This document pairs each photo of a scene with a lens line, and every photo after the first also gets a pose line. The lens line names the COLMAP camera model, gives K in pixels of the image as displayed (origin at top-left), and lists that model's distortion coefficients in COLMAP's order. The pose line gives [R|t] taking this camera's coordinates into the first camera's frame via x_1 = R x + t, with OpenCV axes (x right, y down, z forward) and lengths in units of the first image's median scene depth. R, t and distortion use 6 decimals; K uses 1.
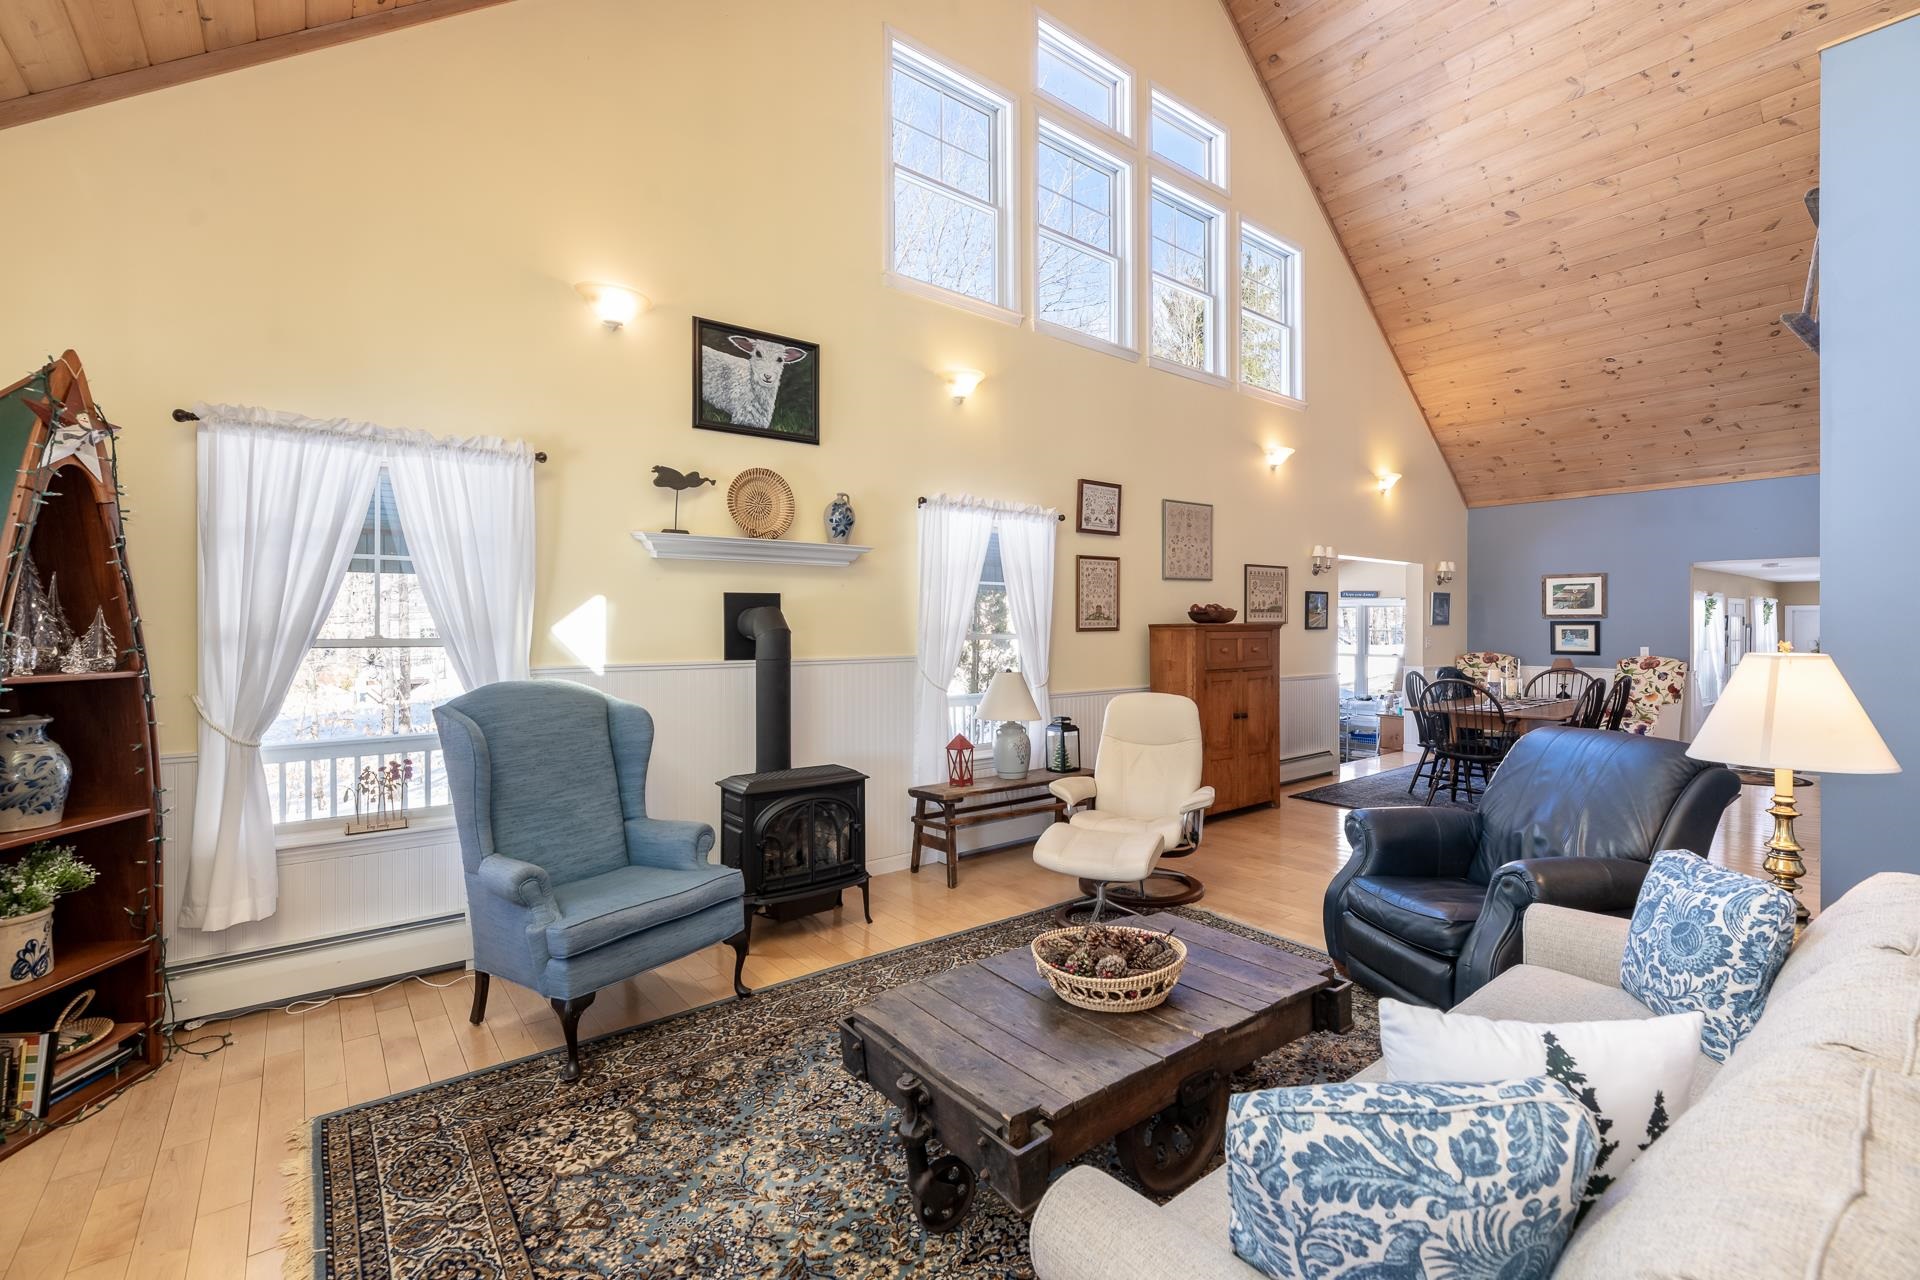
lens RADIAL K [[829.4, 0, 950.7], [0, 829.4, 625.4], [0, 0, 1]] dist [-0.000464, -0.000022]
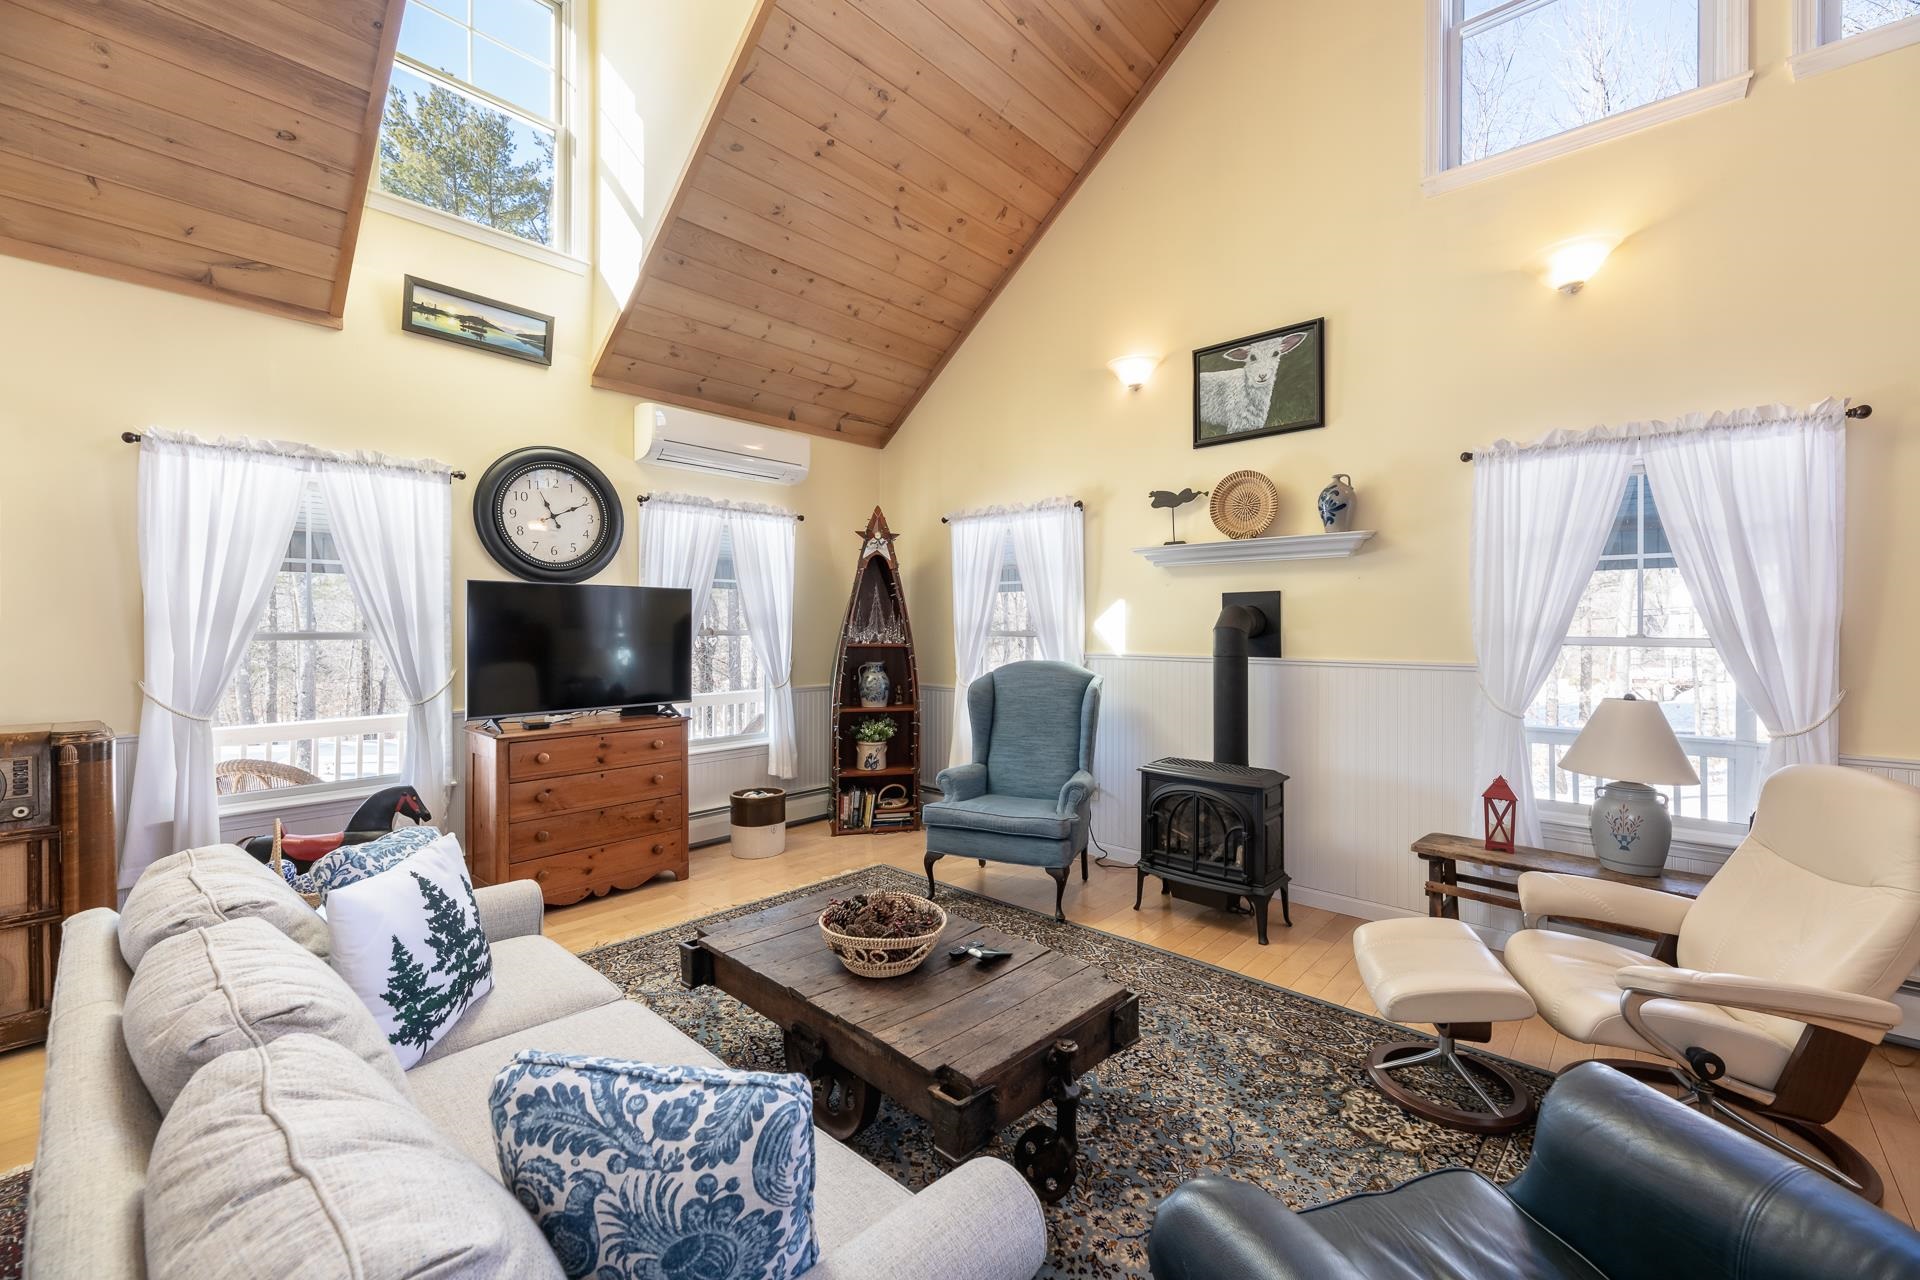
lens RADIAL K [[780.0, 0, 980.0], [0, 780.0, 623.8], [0, 0, 1]] dist [0.000563, -0.000042]
pose [[0.185862, 0.001656, -0.982574, 0.481142], [-0.001751, 0.999998, 0.001354, -0.000200], [0.982574, 0.001469, 0.185865, 0.363011]]
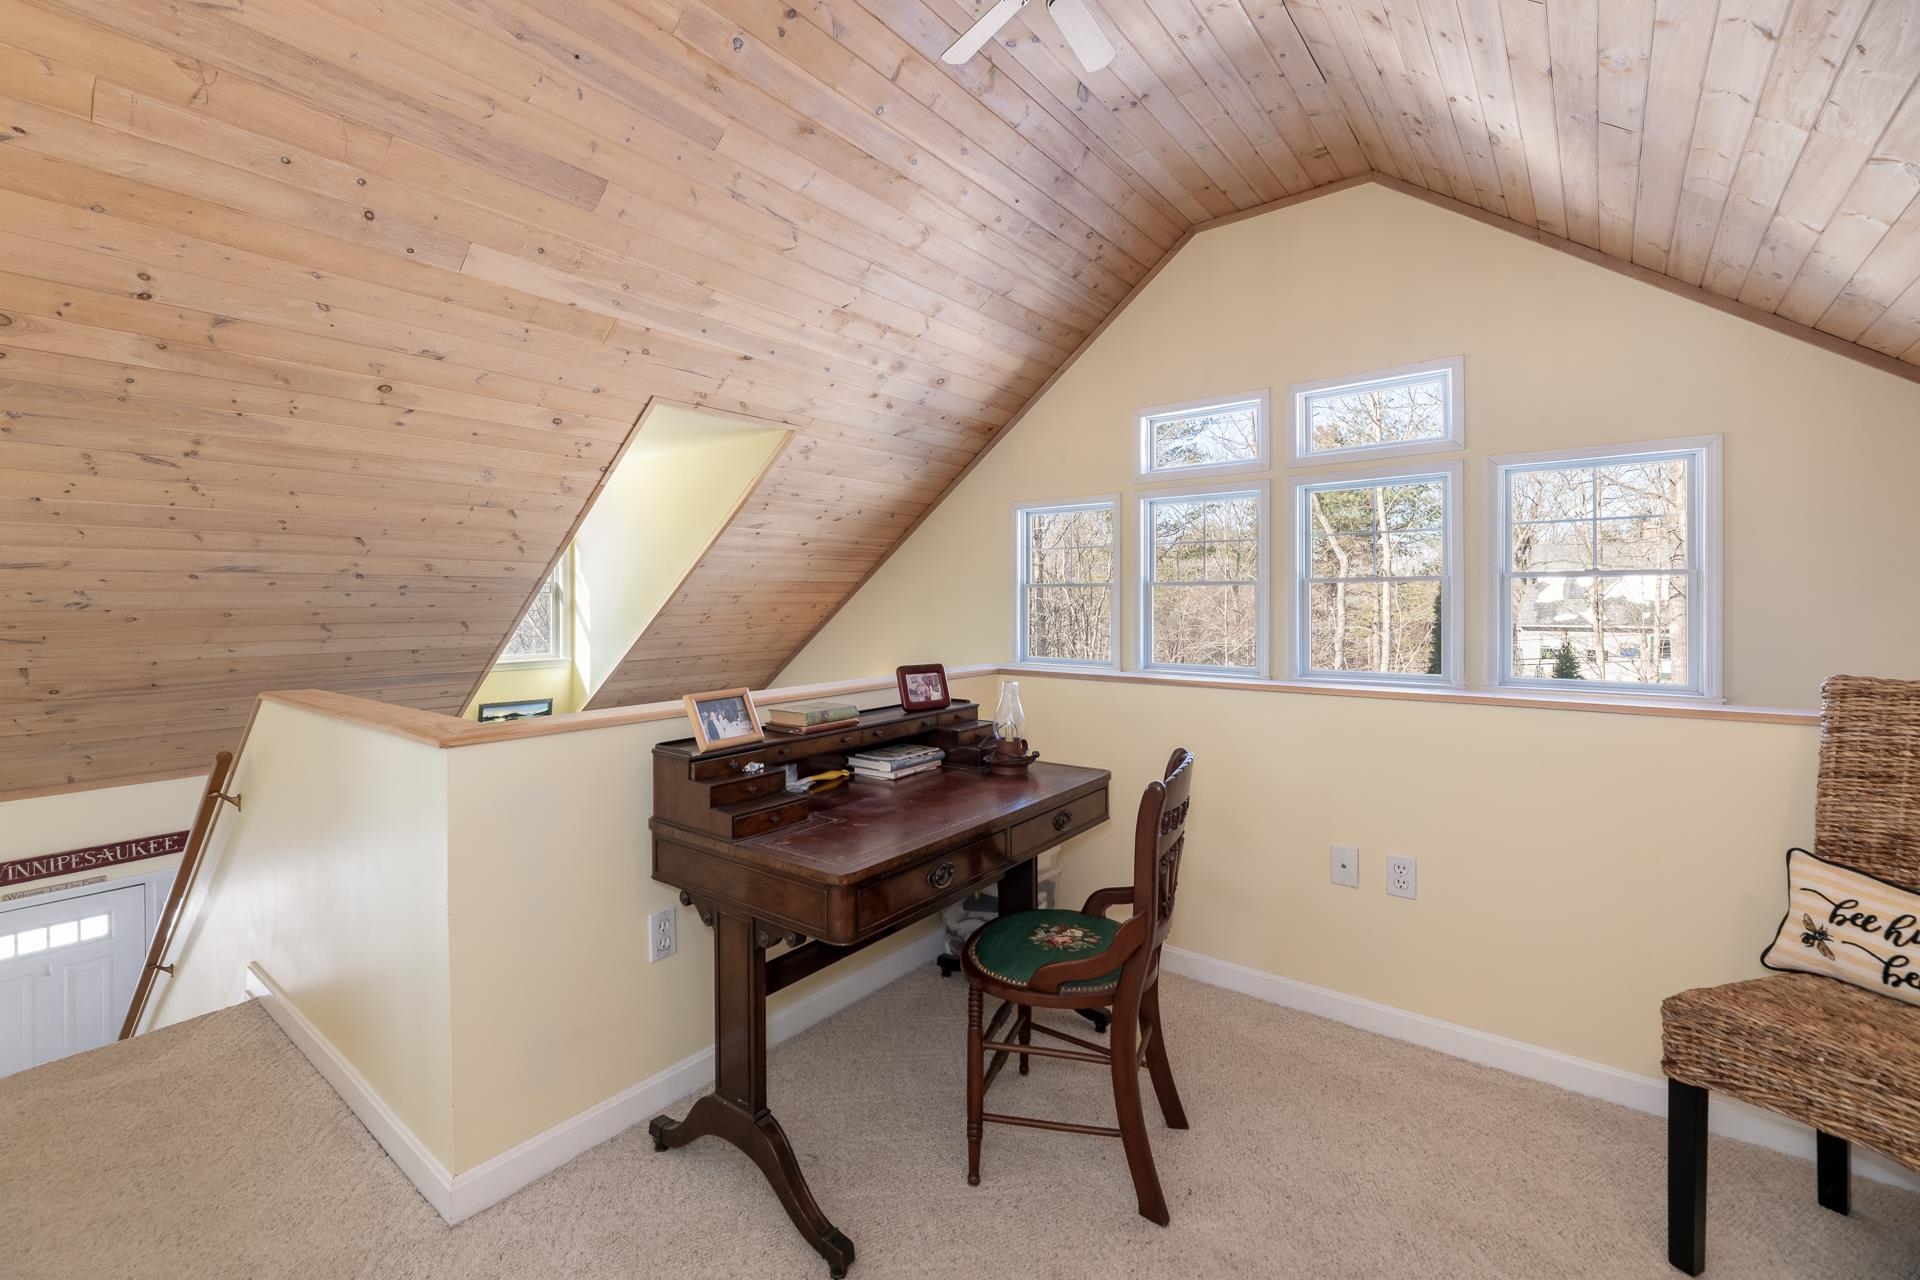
lens RADIAL K [[829.4, 0, 950.7], [0, 829.4, 625.4], [0, 0, 1]] dist [-0.000464, -0.000022]
pose [[0.239407, 0.021517, -0.970681, 1.193488], [0.007203, 0.999688, 0.023937, -0.441709], [0.970893, -0.012722, 0.239177, 0.421972]]
